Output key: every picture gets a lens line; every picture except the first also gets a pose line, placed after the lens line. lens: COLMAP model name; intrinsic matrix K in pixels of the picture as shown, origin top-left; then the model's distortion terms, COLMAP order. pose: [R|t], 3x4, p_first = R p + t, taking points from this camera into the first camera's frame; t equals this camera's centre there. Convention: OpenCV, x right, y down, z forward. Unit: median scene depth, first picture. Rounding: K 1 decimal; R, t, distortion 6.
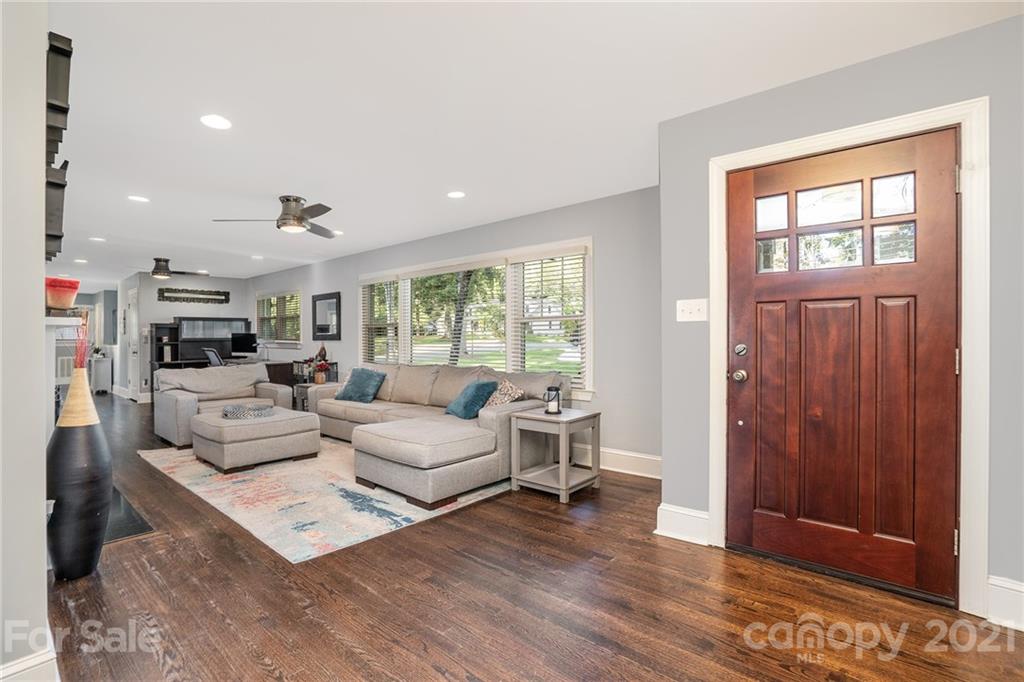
lens RADIAL K [[471.4, 0, 506.4], [0, 471.4, 335.0], [0, 0, 1]] dist [-0.050604, 0.015860]
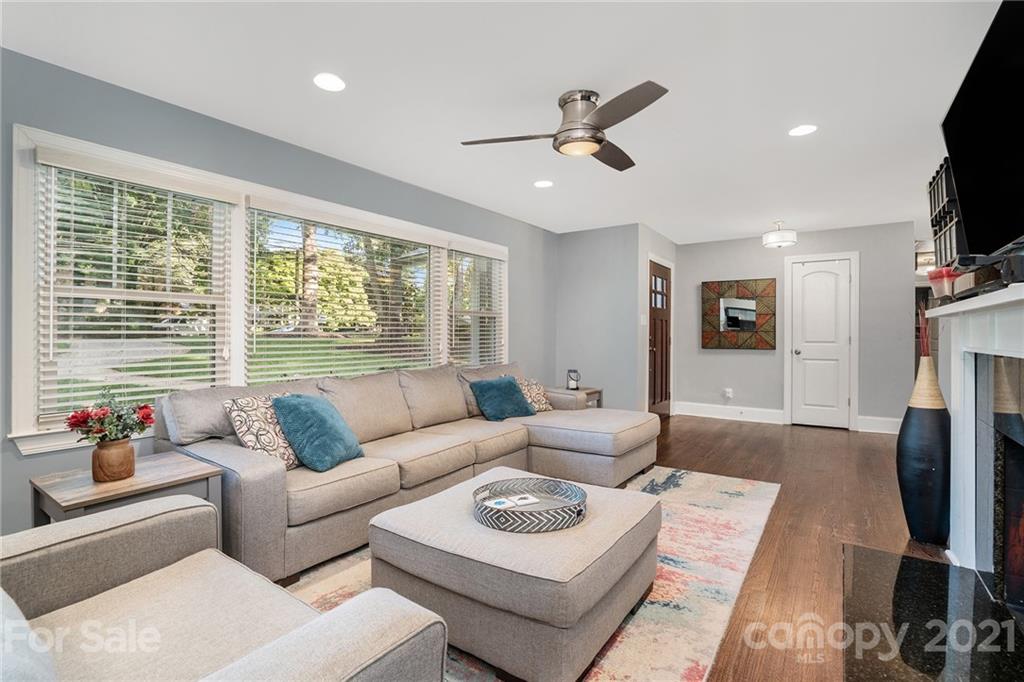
lens RADIAL K [[479.6, 0, 507.0], [0, 479.6, 336.6], [0, 0, 1]] dist [-0.053469, 0.018306]
pose [[-0.102132, -0.000478, 0.994771, -0.519312], [-0.008195, 0.999966, -0.000361, 0.009322], [-0.994737, -0.008189, -0.102132, 0.565796]]
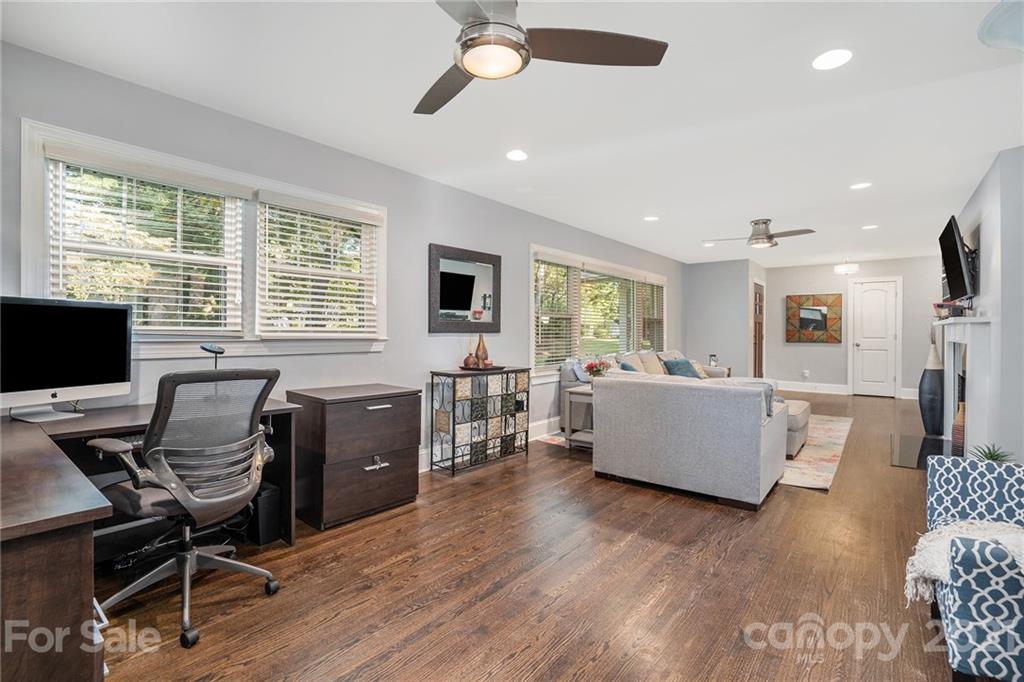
lens RADIAL K [[471.4, 0, 506.4], [0, 471.4, 335.0], [0, 0, 1]] dist [-0.050604, 0.015860]
pose [[-0.026431, -0.003876, 0.999643, -0.835400], [-0.009833, 0.999945, 0.003617, 0.011025], [-0.999602, -0.009734, -0.026468, 0.845560]]
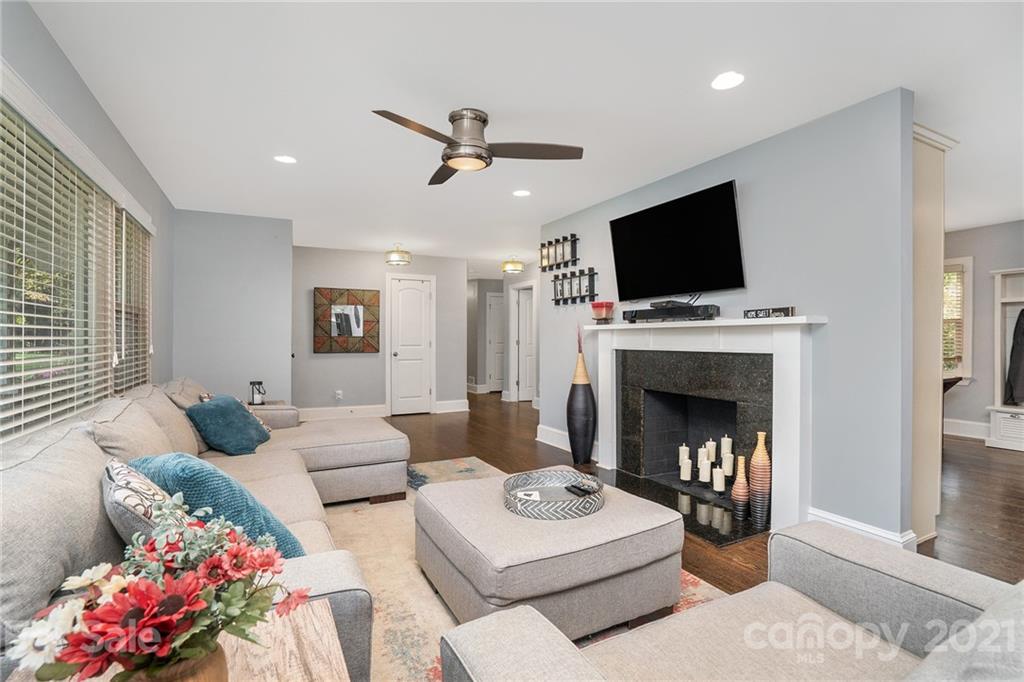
lens RADIAL K [[479.6, 0, 507.0], [0, 479.6, 336.6], [0, 0, 1]] dist [-0.053469, 0.018306]
pose [[-0.926147, 0.004298, 0.377139, -0.368656], [-0.001357, 0.999891, -0.014728, 0.009718], [-0.377161, -0.014152, -0.926040, 0.772664]]
